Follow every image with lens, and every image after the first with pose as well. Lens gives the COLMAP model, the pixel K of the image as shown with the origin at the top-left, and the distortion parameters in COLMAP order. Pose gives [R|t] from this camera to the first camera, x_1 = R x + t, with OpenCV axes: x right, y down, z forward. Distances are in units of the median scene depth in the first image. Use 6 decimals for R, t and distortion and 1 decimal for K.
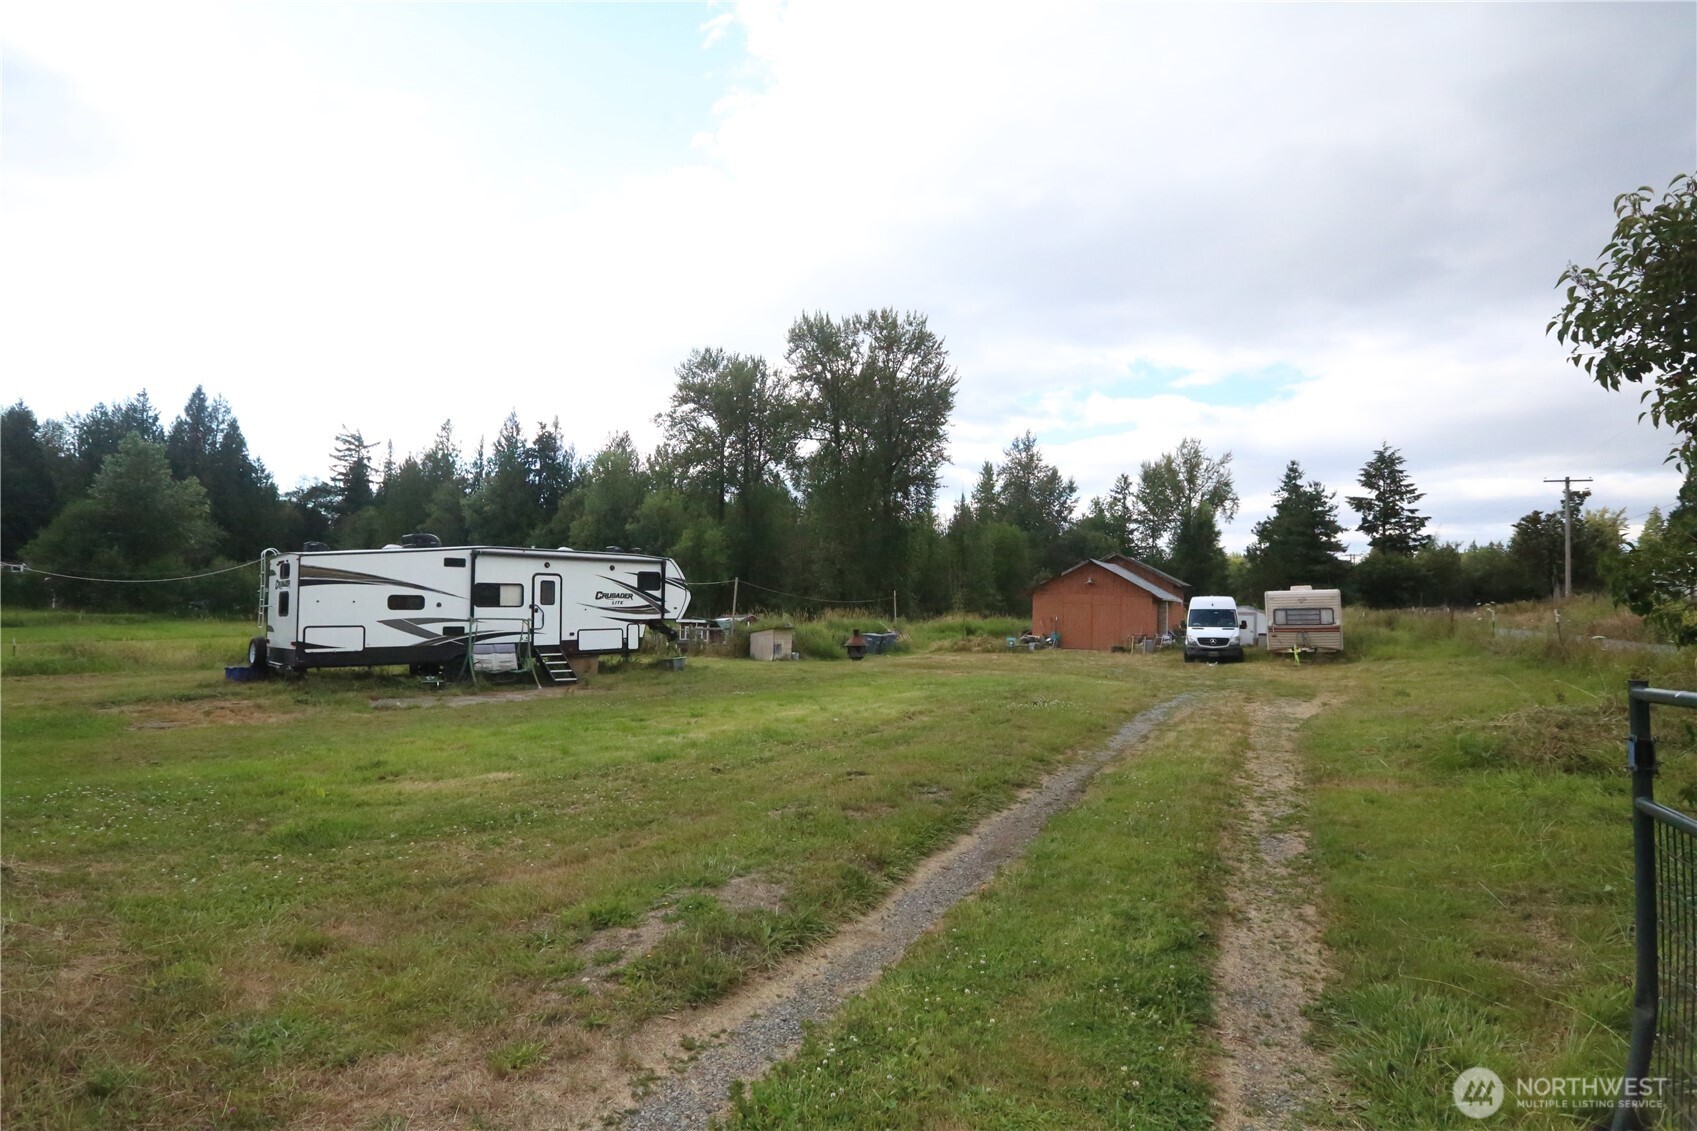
lens RADIAL K [[794.6, 0, 837.8], [0, 794.6, 568.9], [0, 0, 1]] dist [-0.022920, 0.003305]
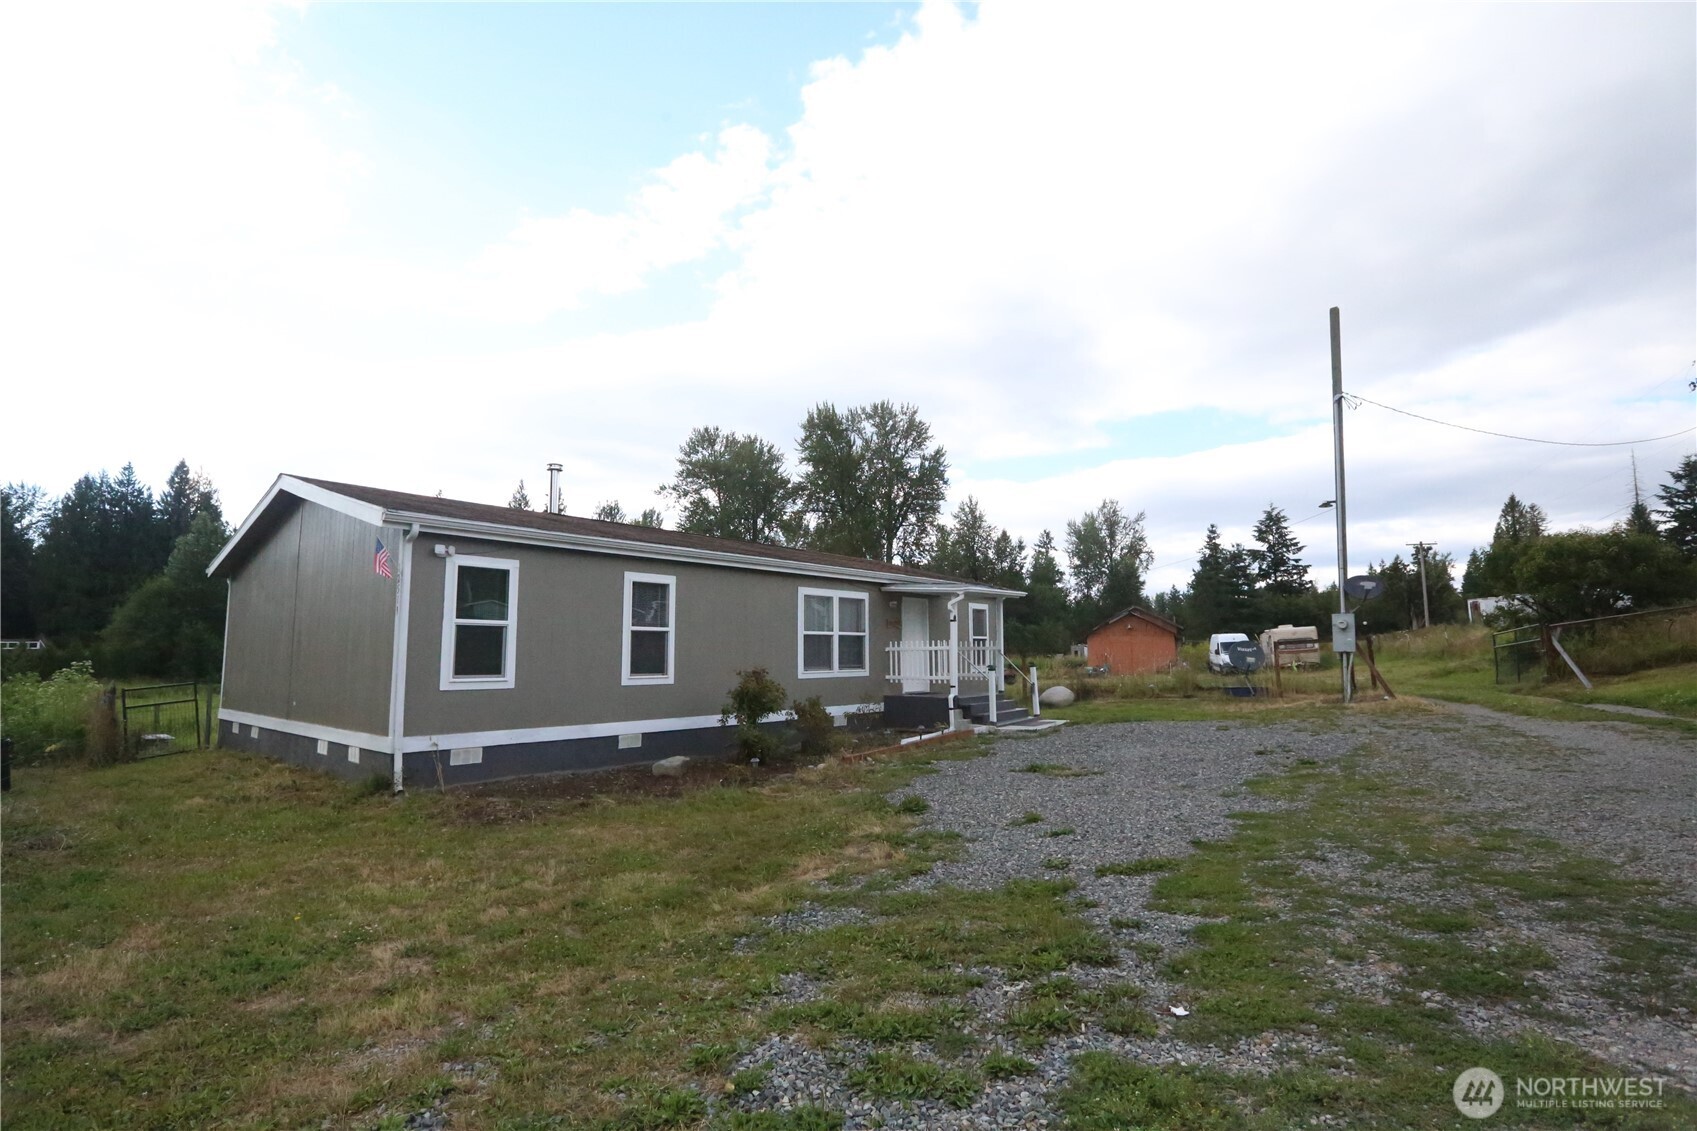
lens RADIAL K [[794.6, 0, 844.1], [0, 794.6, 564.7], [0, 0, 1]] dist [-0.022920, 0.003305]
pose [[0.990887, -0.020055, 0.133196, -0.118126], [0.029568, 0.997121, -0.069830, -0.003612], [-0.131412, 0.073132, 0.988627, -0.104275]]
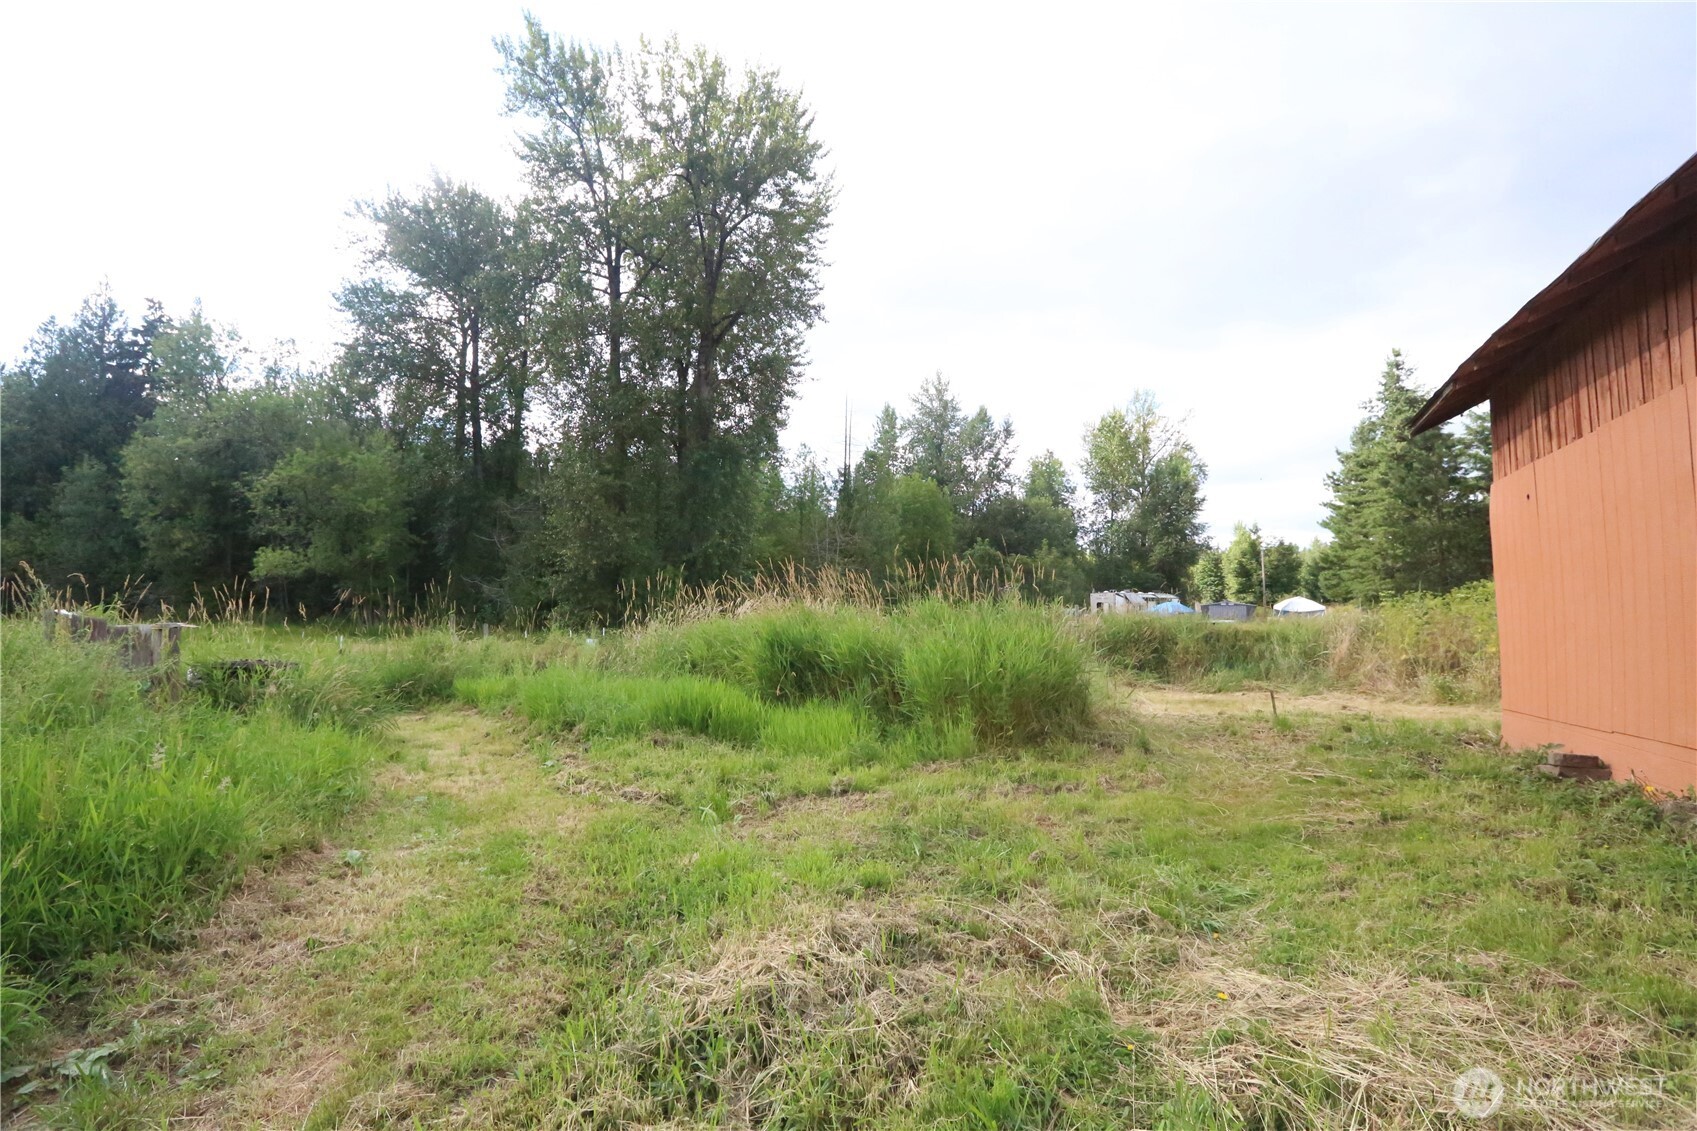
lens RADIAL K [[794.6, 0, 843.8], [0, 794.6, 562.3], [0, 0, 1]] dist [-0.022920, 0.003305]
pose [[0.991370, -0.001154, 0.131091, 0.064280], [0.003335, 0.999860, -0.016416, 0.024019], [-0.131054, 0.016712, 0.991234, 0.350946]]
